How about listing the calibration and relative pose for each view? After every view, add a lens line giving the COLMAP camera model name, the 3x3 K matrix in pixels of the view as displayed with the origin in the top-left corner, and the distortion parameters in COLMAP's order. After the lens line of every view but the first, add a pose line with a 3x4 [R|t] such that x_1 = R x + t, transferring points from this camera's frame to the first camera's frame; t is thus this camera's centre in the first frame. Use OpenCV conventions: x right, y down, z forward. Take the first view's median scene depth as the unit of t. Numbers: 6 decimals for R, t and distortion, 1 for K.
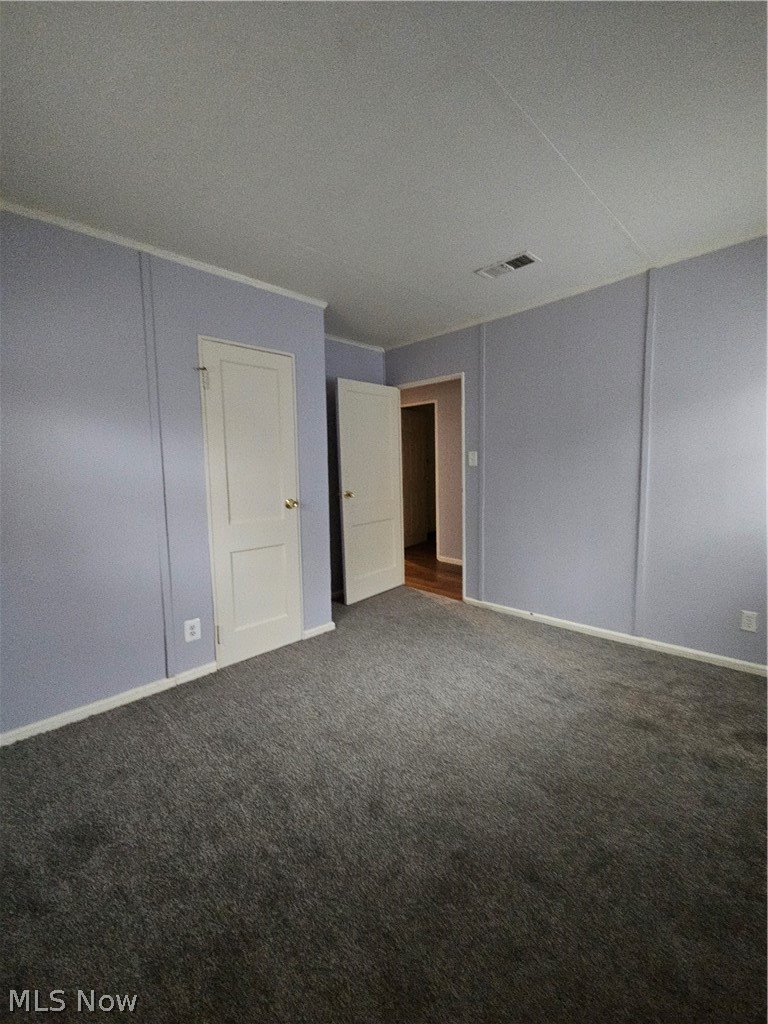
lens RADIAL K [[414.8, 0, 384.0], [0, 414.8, 512.0], [0, 0, 1]] dist [-0.000061, -0.000204]
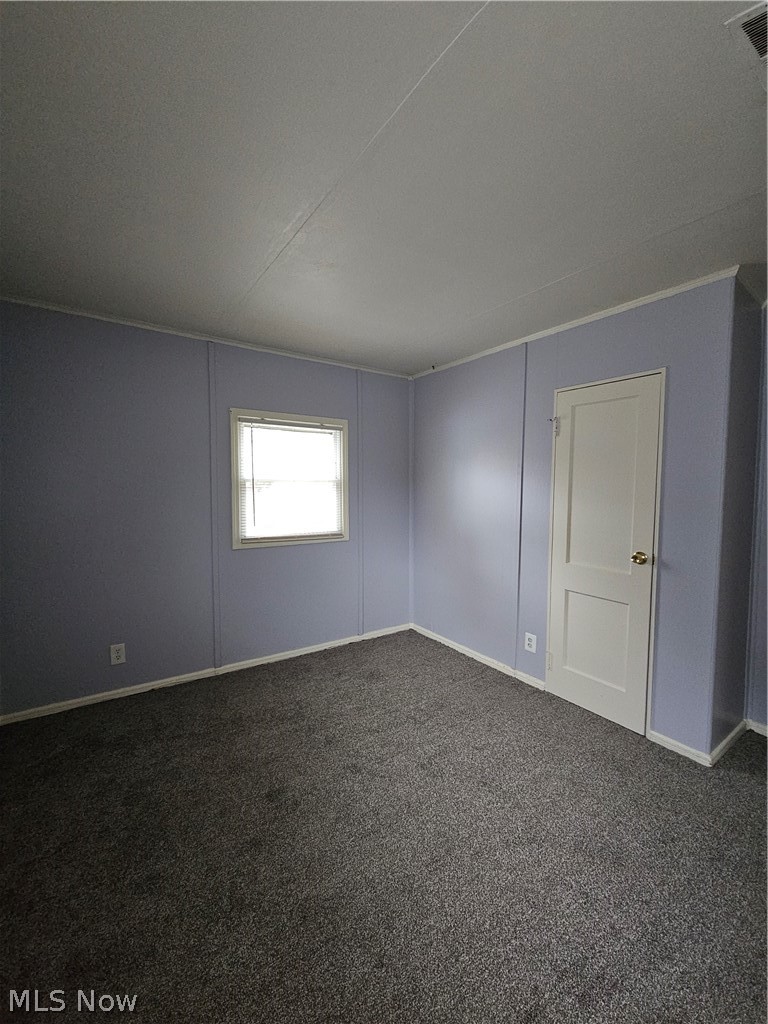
lens RADIAL K [[420.4, 0, 384.0], [0, 420.4, 512.0], [0, 0, 1]] dist [-0.001193, -0.000478]
pose [[-0.169772, 0.086152, -0.981710, 0.749376], [-0.108354, 0.988500, 0.105486, -0.162331], [0.979509, 0.124281, -0.158485, 0.736486]]
